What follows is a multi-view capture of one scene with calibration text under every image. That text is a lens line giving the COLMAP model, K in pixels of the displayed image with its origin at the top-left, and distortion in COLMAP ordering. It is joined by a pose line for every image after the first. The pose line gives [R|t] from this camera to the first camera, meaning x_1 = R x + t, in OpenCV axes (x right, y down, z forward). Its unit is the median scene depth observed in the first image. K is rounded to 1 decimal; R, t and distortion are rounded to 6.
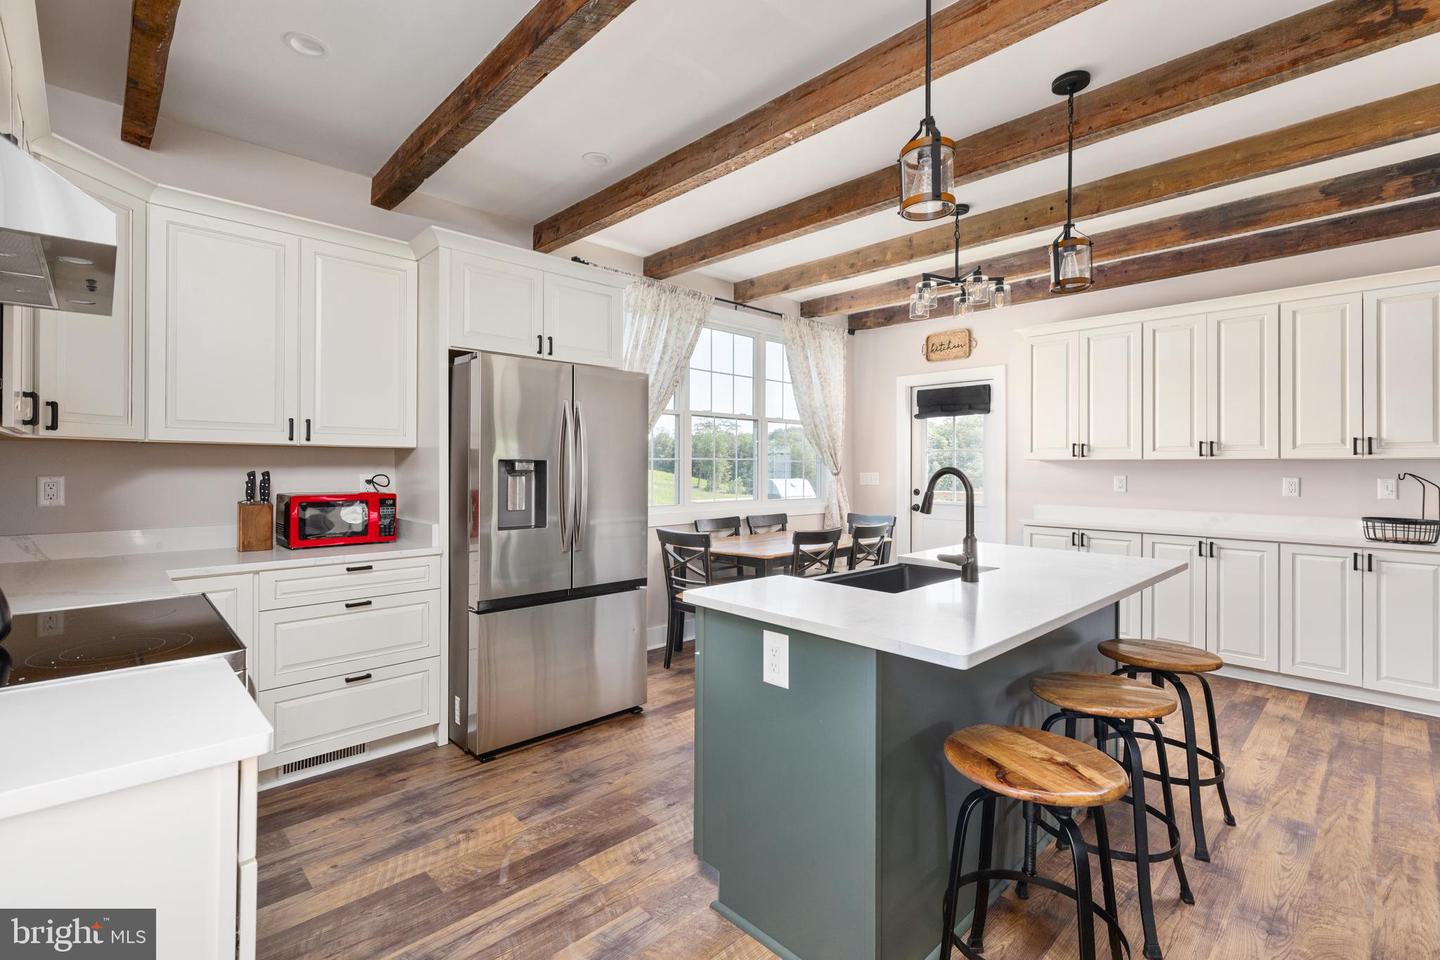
lens RADIAL K [[657.2, 0, 718.7], [0, 657.2, 471.1], [0, 0, 1]] dist [0.000836, 0.000055]
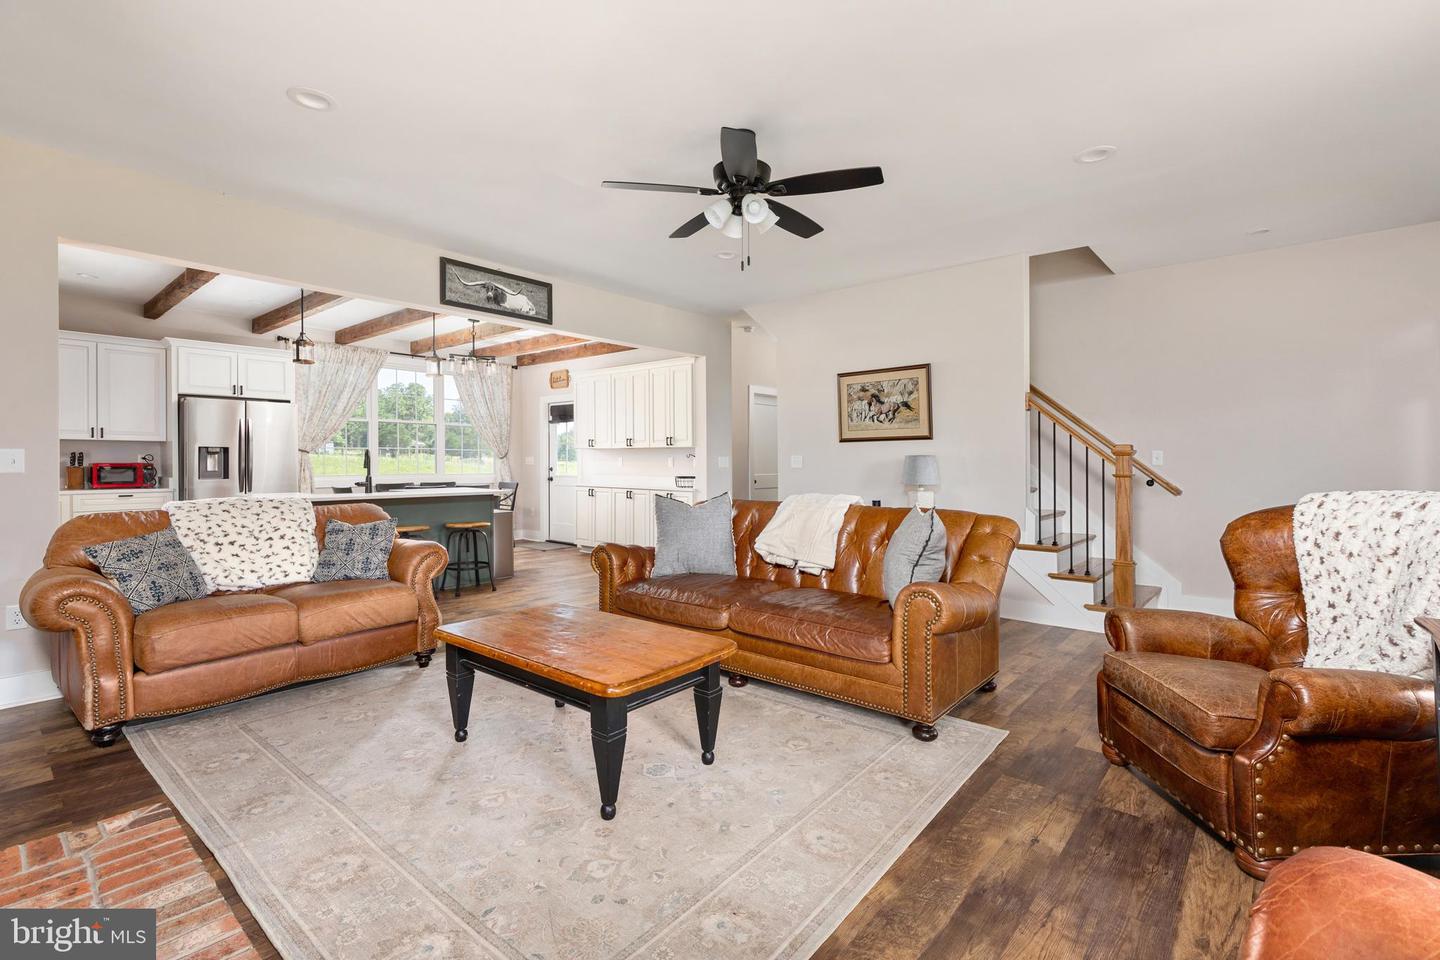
lens RADIAL K [[657.2, 0, 720.6], [0, 657.2, 473.3], [0, 0, 1]] dist [0.000836, 0.000055]
pose [[0.994943, -0.003802, 0.100373, 0.660055], [0.002607, 0.999924, 0.012033, 0.027812], [-0.100411, -0.011711, 0.994877, -0.760041]]
